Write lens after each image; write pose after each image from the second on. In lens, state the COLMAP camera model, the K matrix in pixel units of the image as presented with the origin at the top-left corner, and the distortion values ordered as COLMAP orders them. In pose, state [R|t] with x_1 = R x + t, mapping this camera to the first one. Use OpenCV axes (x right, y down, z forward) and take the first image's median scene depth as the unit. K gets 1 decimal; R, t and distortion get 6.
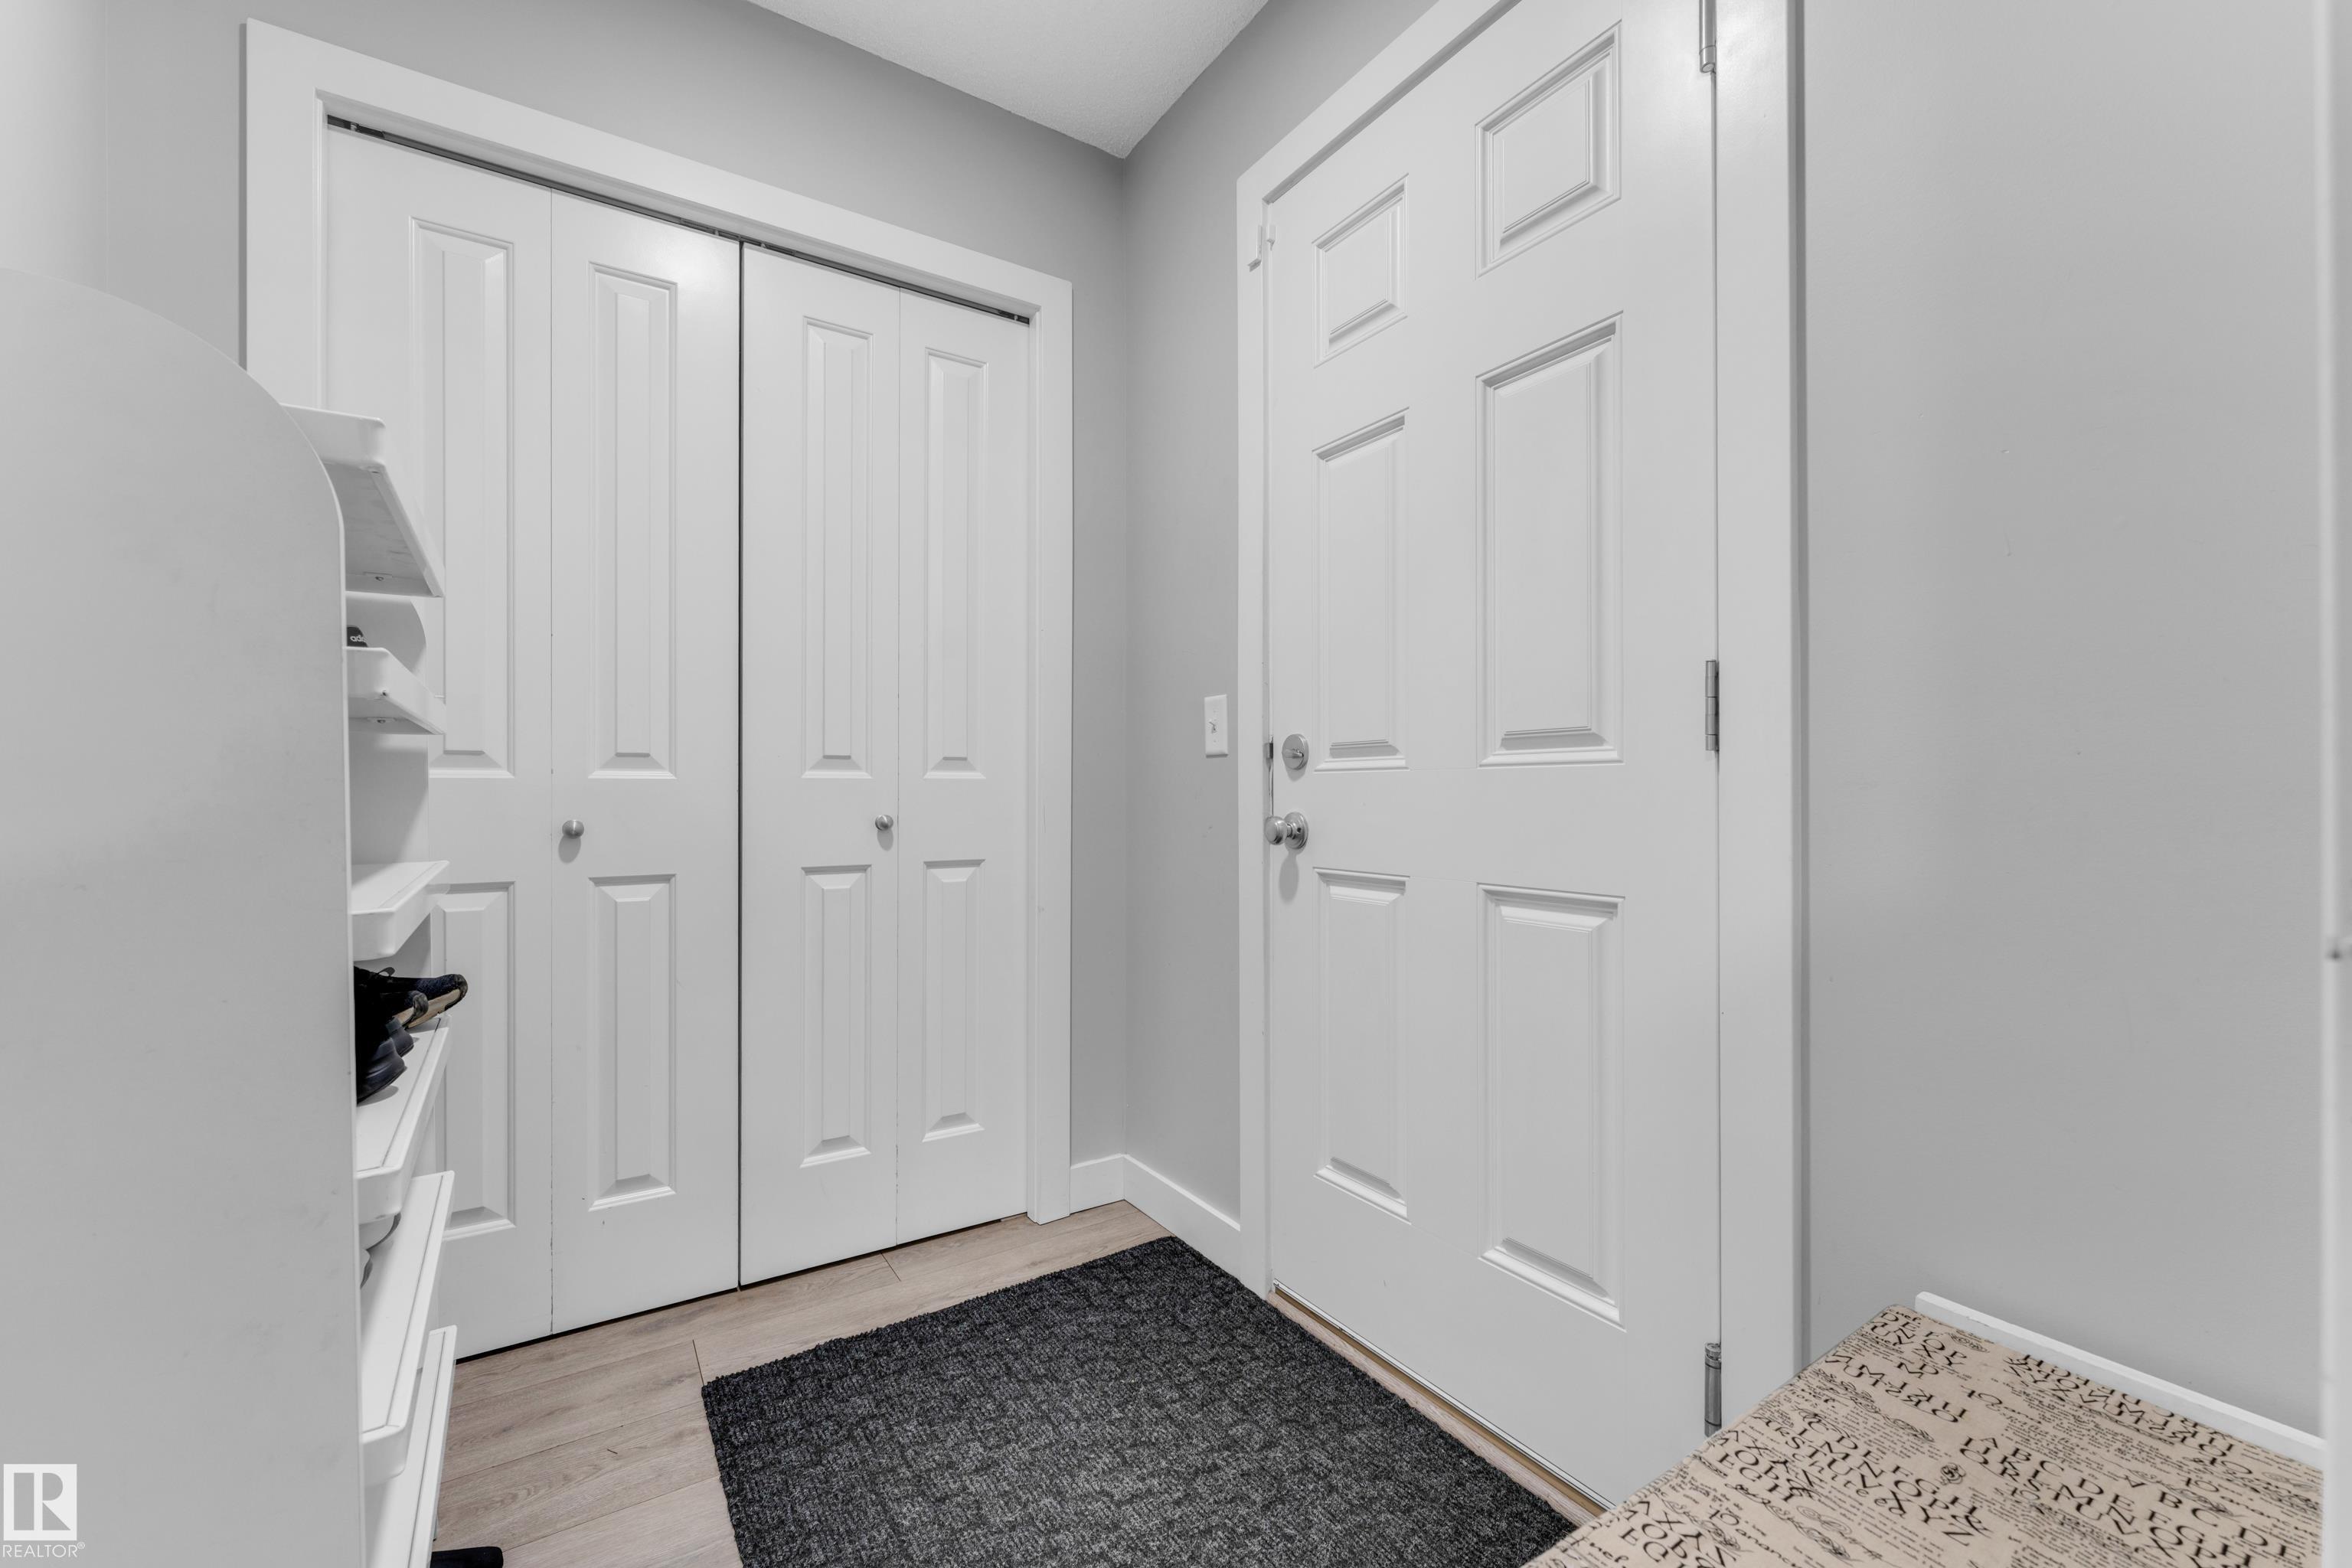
lens RADIAL K [[951.6, 0, 1168.7], [0, 951.6, 784.5], [0, 0, 1]] dist [0.001914, 0.000497]
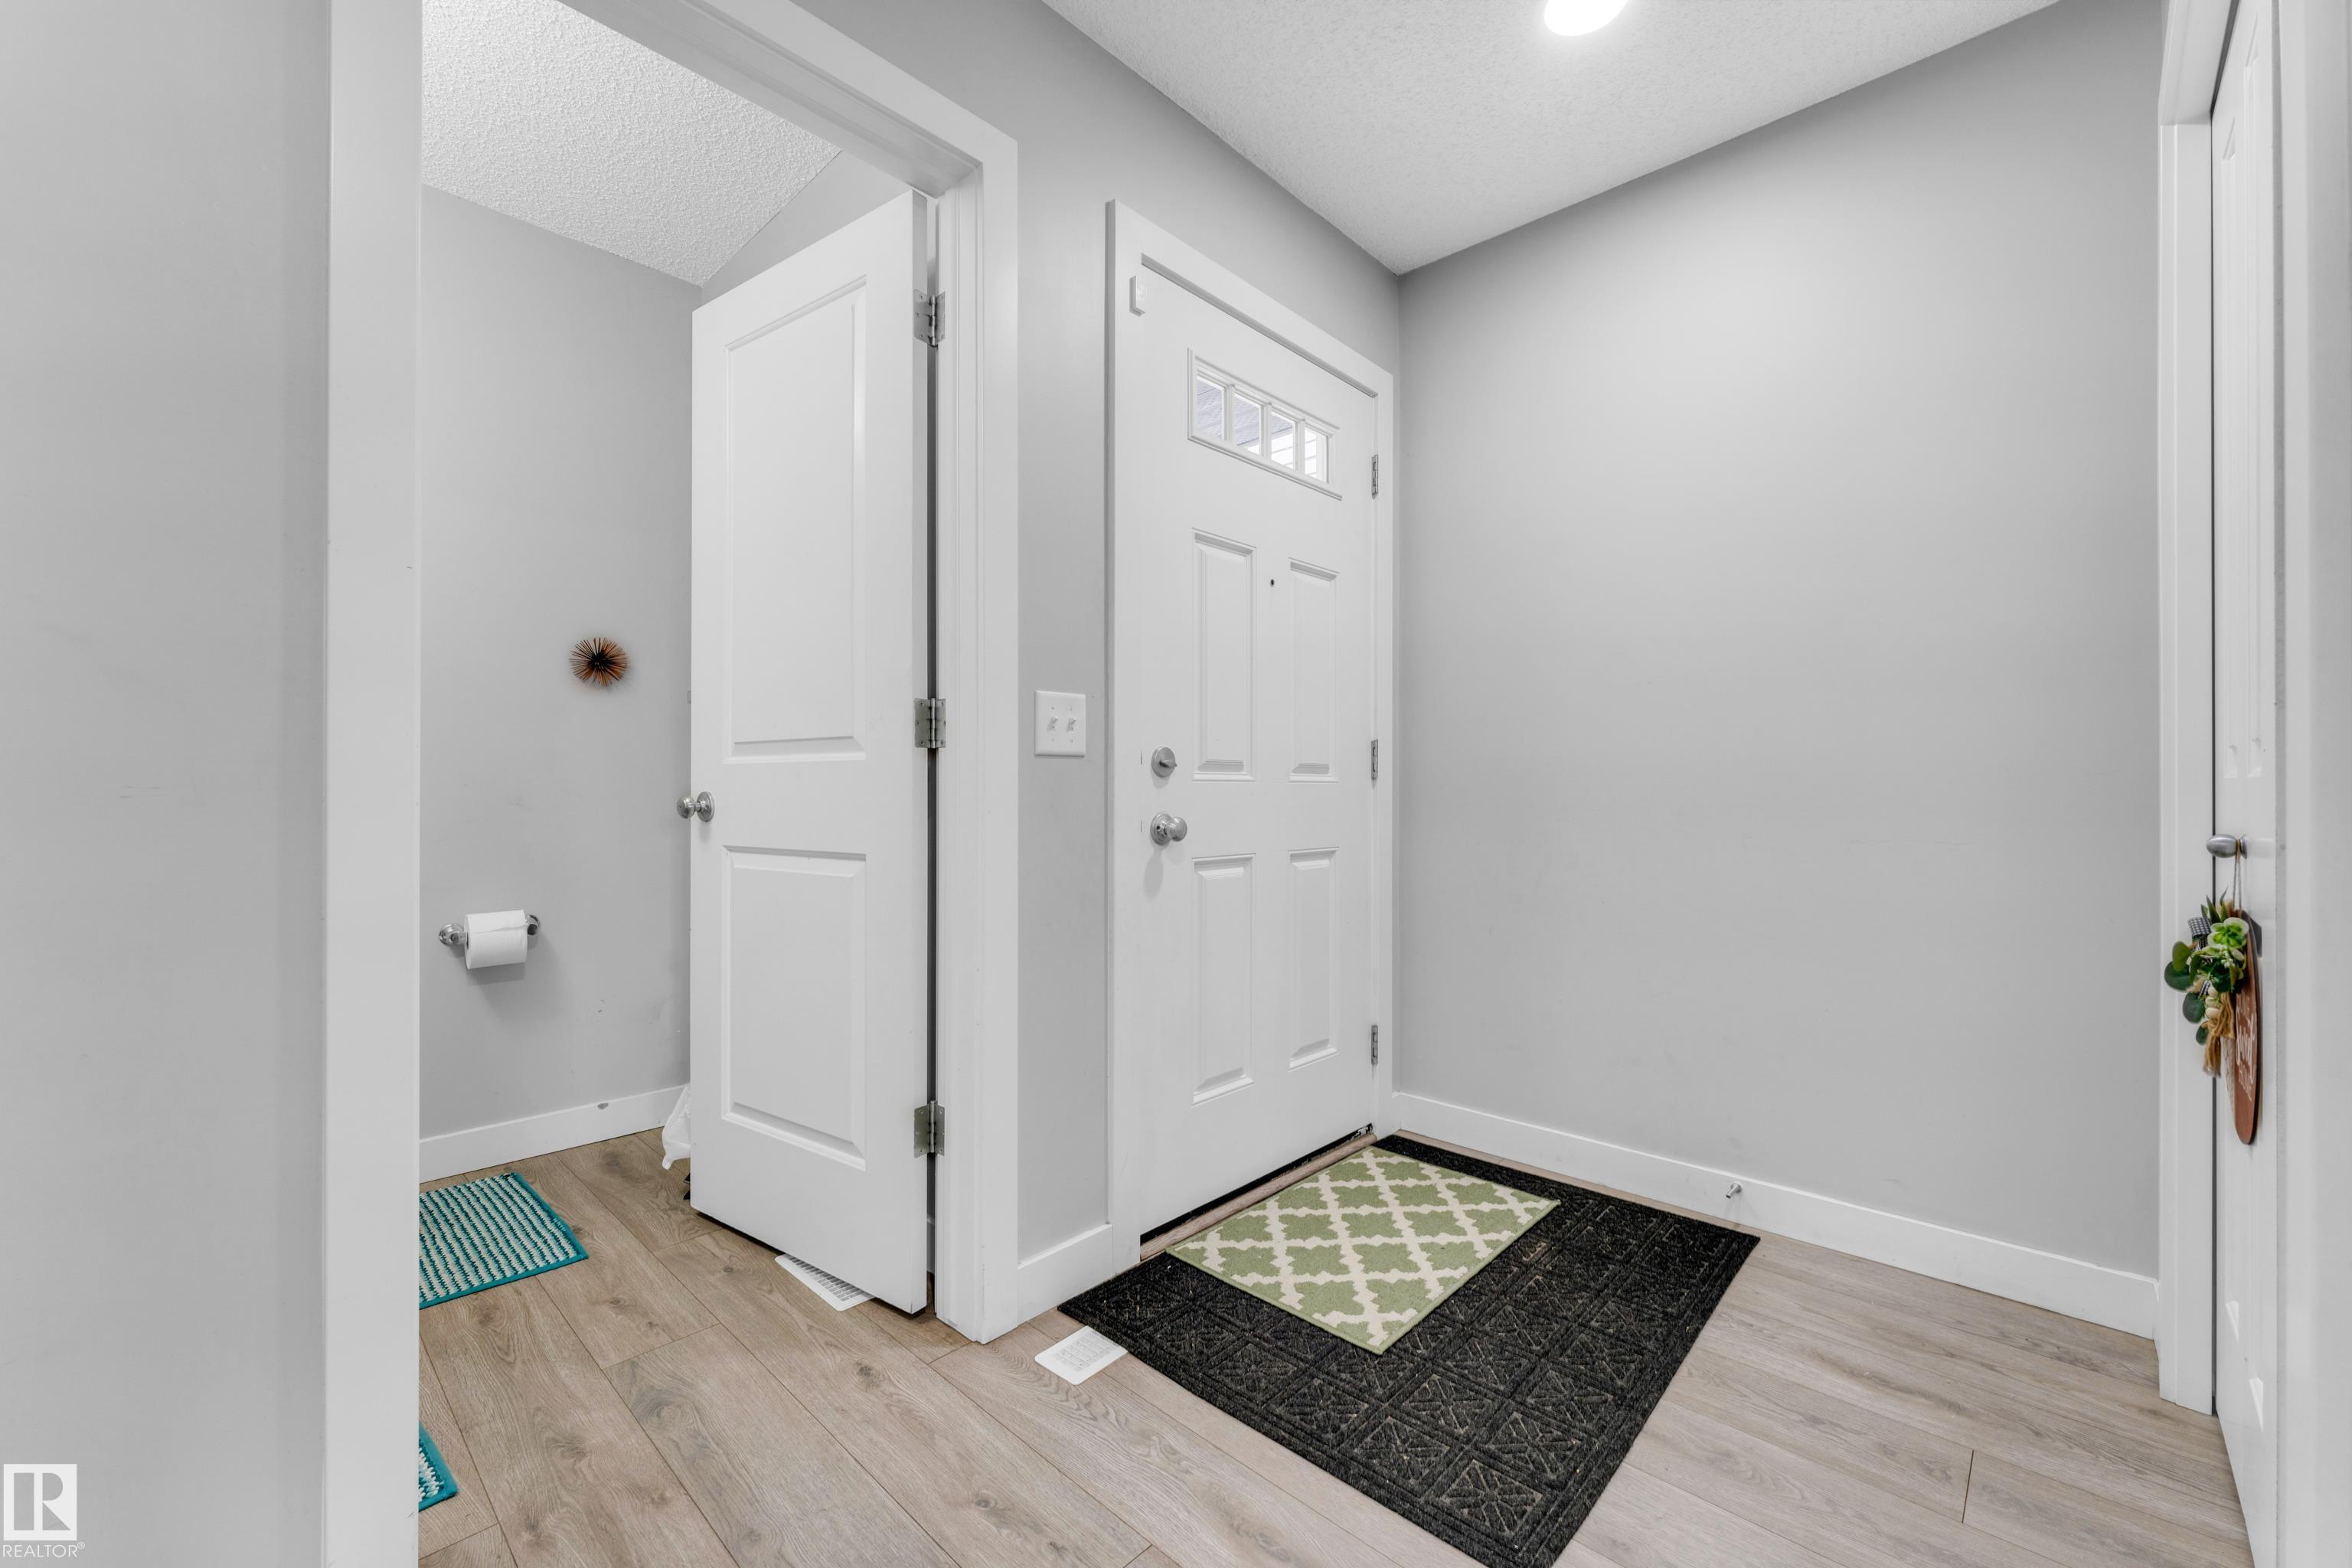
lens RADIAL K [[951.6, 0, 1168.7], [0, 951.6, 784.5], [0, 0, 1]] dist [0.001914, 0.000497]
pose [[-0.233835, 0.010511, 0.972220, -1.073260], [-0.010062, 0.999862, -0.013230, 0.008716], [-0.972224, -0.012876, -0.233697, 1.355615]]
